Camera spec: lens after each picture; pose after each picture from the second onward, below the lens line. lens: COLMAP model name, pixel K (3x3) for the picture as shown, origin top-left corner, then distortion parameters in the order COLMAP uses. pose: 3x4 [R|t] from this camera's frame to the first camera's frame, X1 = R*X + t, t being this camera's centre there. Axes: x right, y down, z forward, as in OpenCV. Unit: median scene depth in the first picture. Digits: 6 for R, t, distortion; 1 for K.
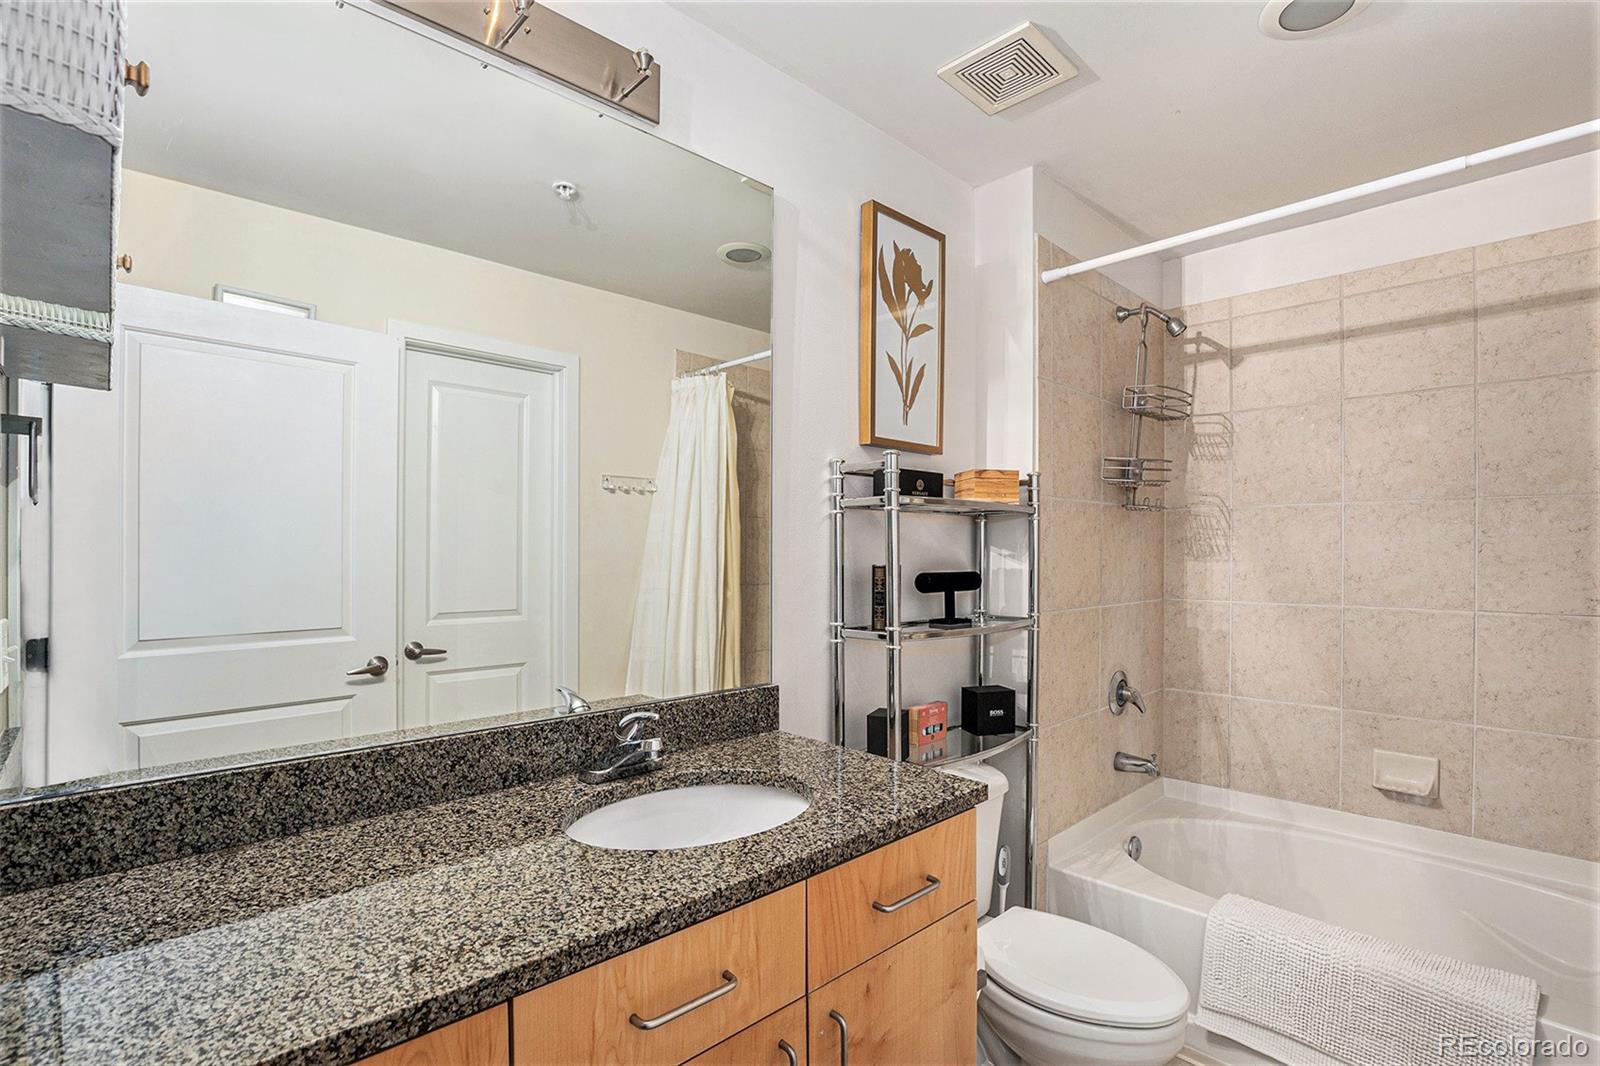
lens RADIAL K [[751.8, 0, 811.3], [0, 751.8, 537.8], [0, 0, 1]] dist [-0.030856, 0.002426]
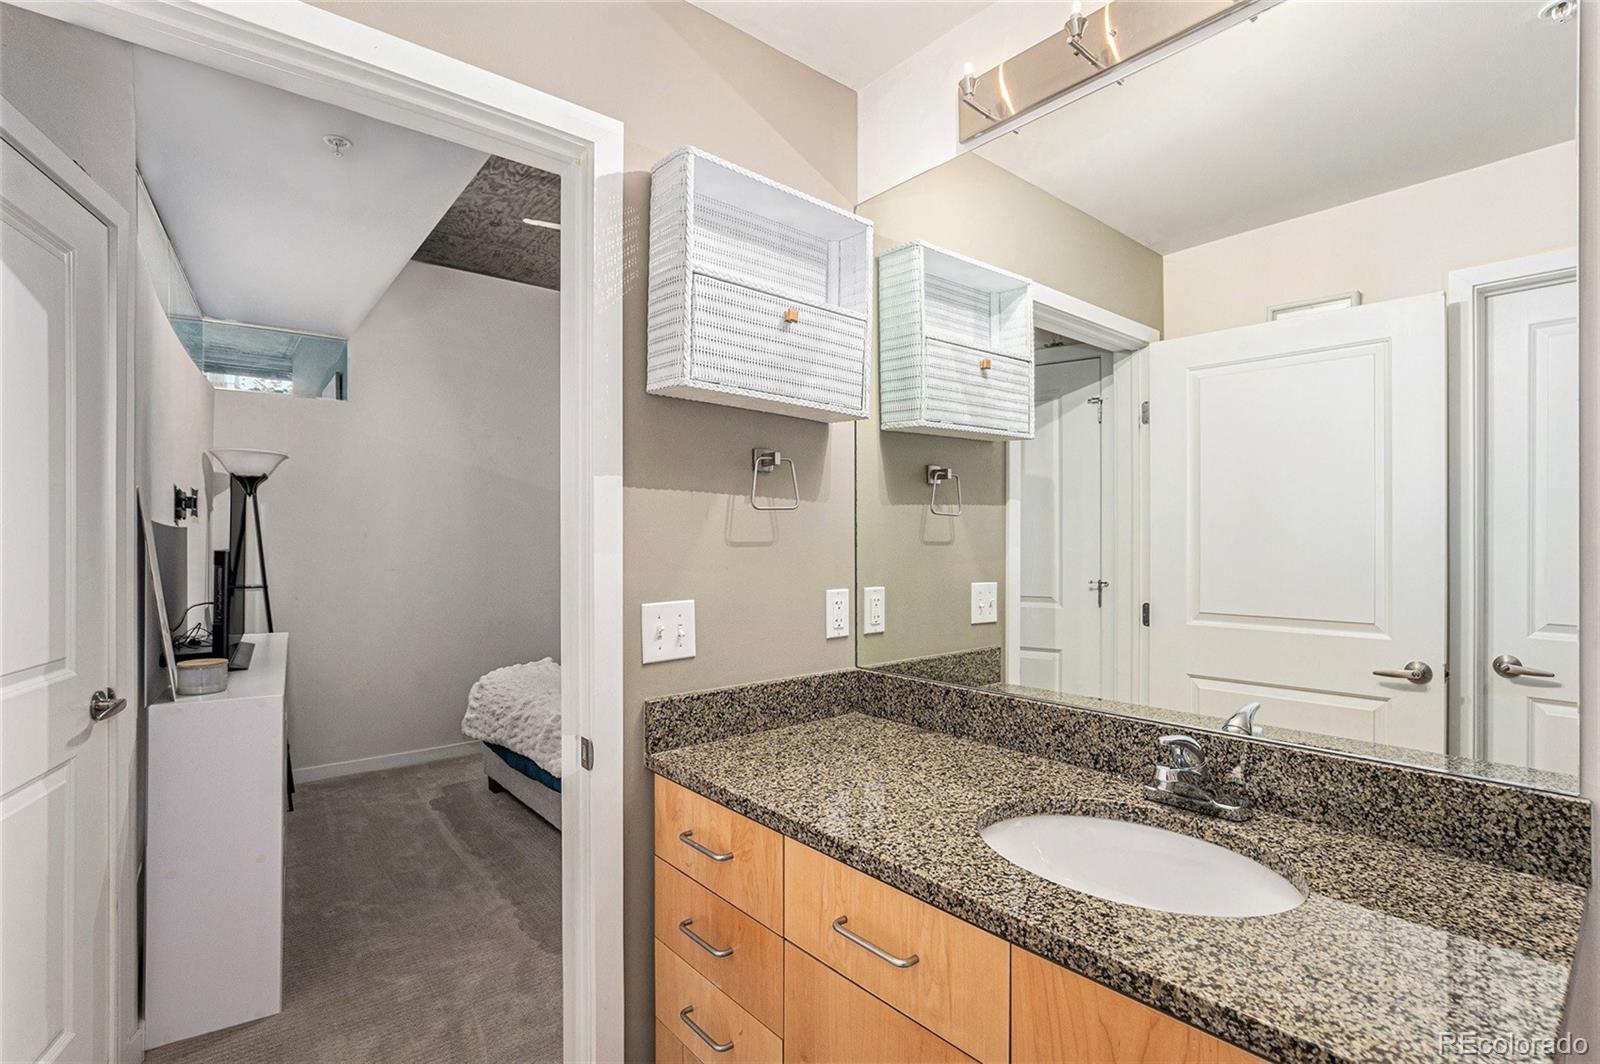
lens RADIAL K [[751.8, 0, 812.3], [0, 751.8, 536.9], [0, 0, 1]] dist [-0.030856, 0.002426]
pose [[-0.058232, -0.003255, -0.998298, 0.730611], [0.016536, 0.999854, -0.004224, 0.006882], [0.998166, -0.016754, -0.058170, 0.737331]]
